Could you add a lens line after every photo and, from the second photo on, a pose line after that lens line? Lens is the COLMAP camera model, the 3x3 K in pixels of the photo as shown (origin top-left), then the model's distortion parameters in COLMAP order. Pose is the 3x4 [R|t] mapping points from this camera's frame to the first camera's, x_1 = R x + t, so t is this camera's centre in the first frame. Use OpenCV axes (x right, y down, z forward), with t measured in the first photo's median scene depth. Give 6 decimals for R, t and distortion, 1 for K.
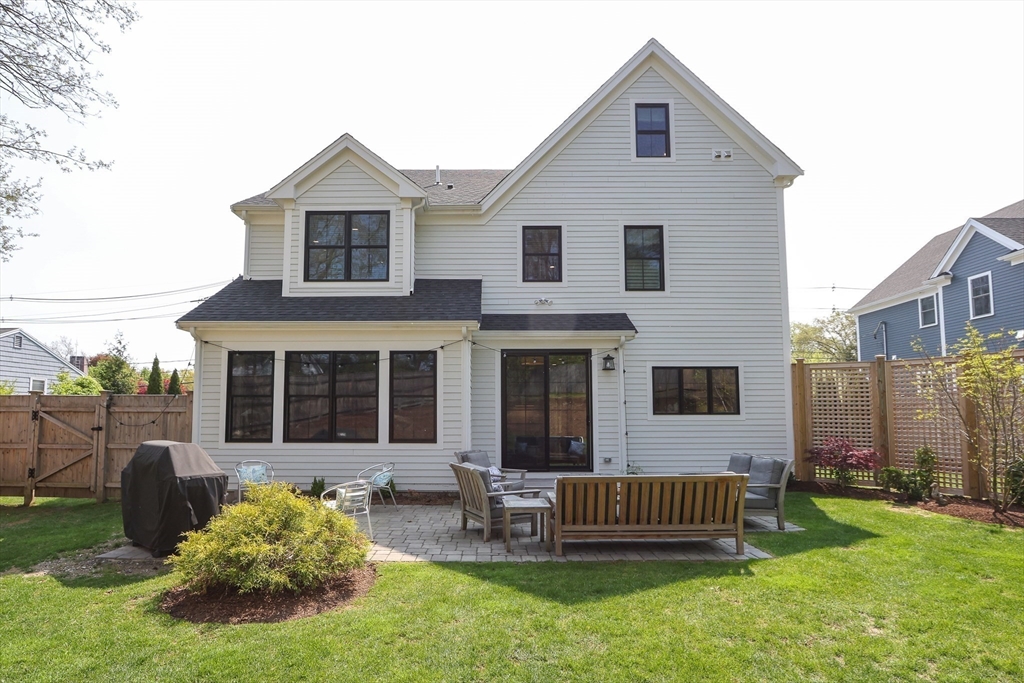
lens RADIAL K [[562.4, 0, 511.9], [0, 562.4, 377.8], [0, 0, 1]] dist [-0.009436, -0.000538]
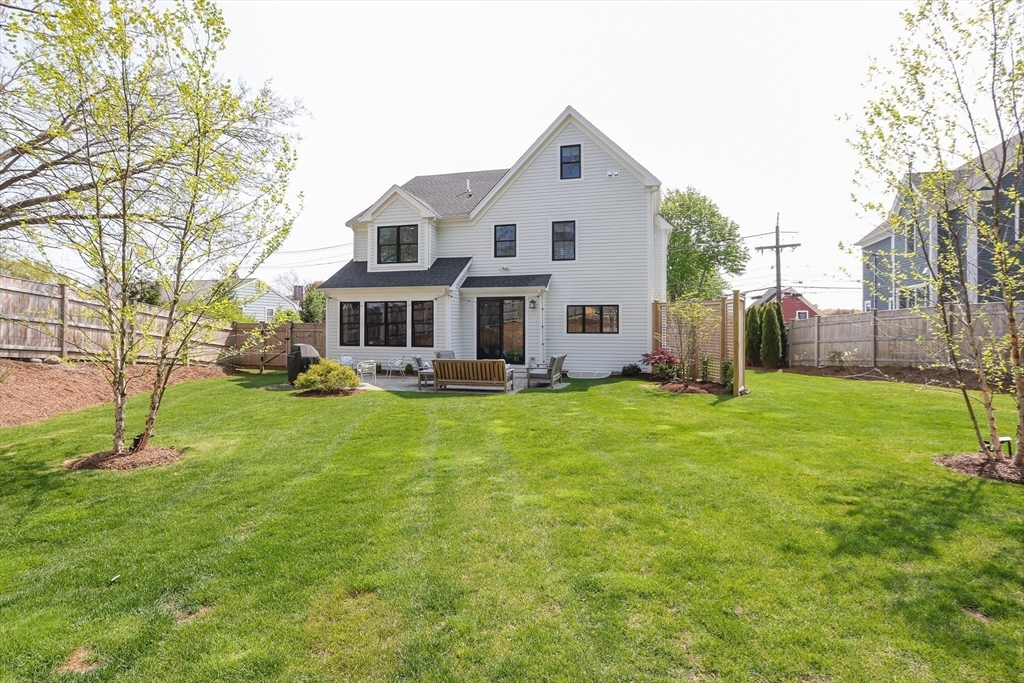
lens RADIAL K [[479.7, 0, 508.3], [0, 479.7, 331.0], [0, 0, 1]] dist [-0.006812, 0.000273]
pose [[0.968130, 0.003850, -0.250420, 0.475130], [0.013467, 0.997635, 0.067401, -0.045439], [0.250087, -0.068625, 0.965788, -0.493131]]
